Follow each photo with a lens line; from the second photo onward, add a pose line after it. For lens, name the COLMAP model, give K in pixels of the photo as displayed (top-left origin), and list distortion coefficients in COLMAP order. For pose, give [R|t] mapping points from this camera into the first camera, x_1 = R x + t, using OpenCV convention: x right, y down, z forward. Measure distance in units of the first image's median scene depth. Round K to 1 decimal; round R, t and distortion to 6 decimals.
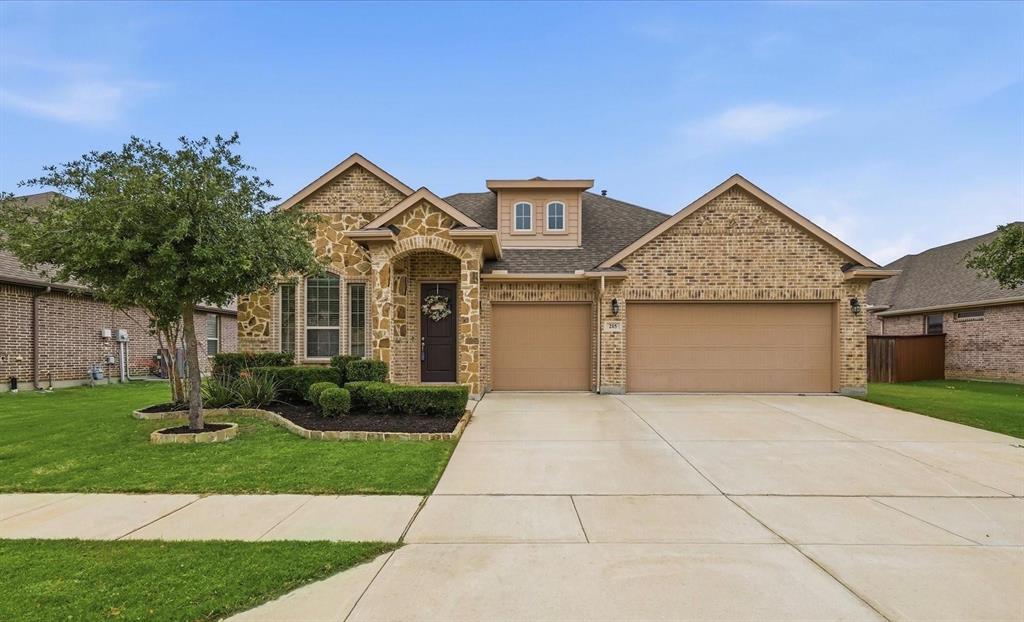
lens RADIAL K [[453.3, 0, 513.4], [0, 453.3, 371.4], [0, 0, 1]] dist [-0.002767, 0.000082]
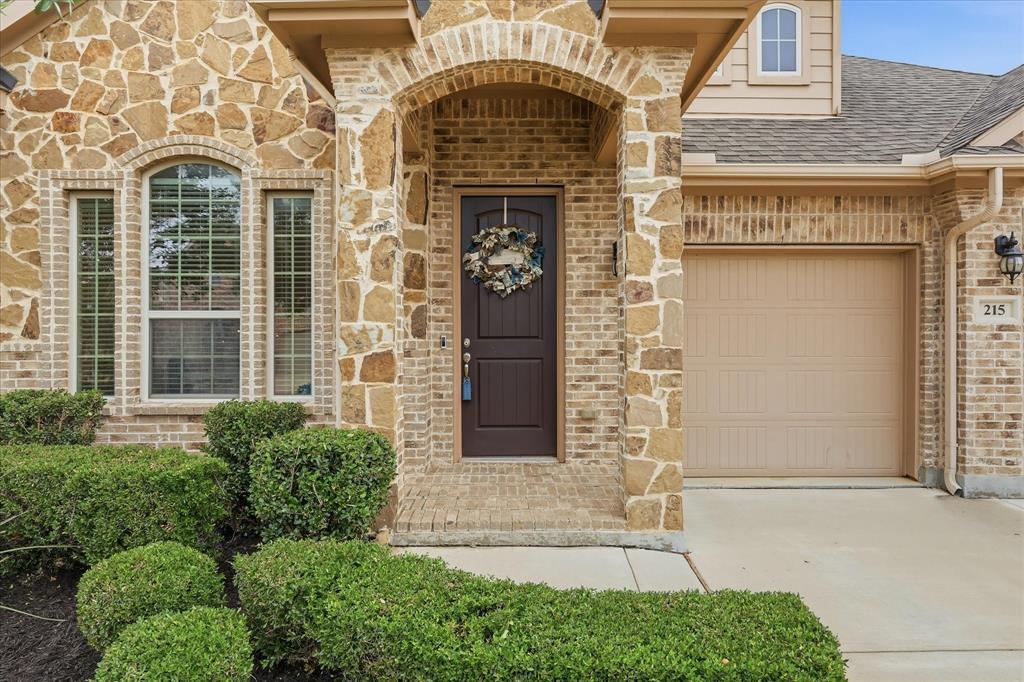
lens RADIAL K [[571.0, 0, 506.7], [0, 571.0, 358.7], [0, 0, 1]] dist [-0.004696, -0.000248]
pose [[0.999667, -0.003417, 0.025594, -0.188270], [0.003432, 0.999994, -0.000552, -0.061499], [-0.025592, 0.000640, 0.999672, 0.553188]]
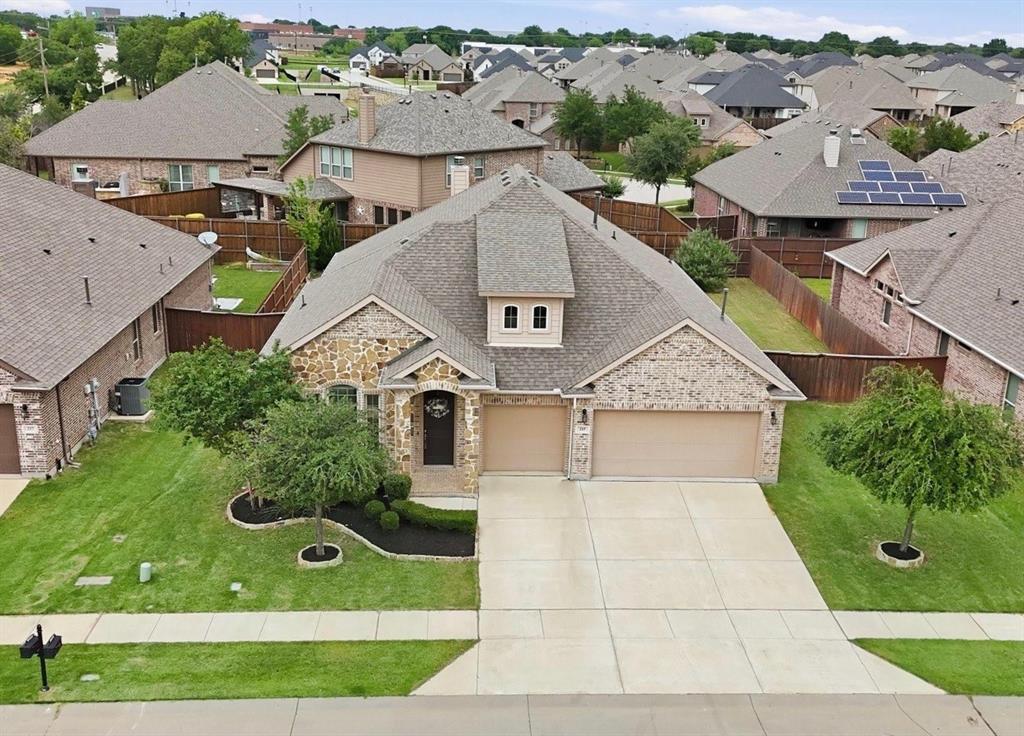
lens RADIAL K [[1020.6, 0, 517.8], [0, 1020.6, 364.1], [0, 0, 1]] dist [0.108221, 0.000000]
pose [[0.996893, 0.004004, 0.078664, -0.178609], [-0.026940, 0.955809, 0.292751, -1.088469], [-0.074015, -0.293961, 0.952947, -1.605217]]
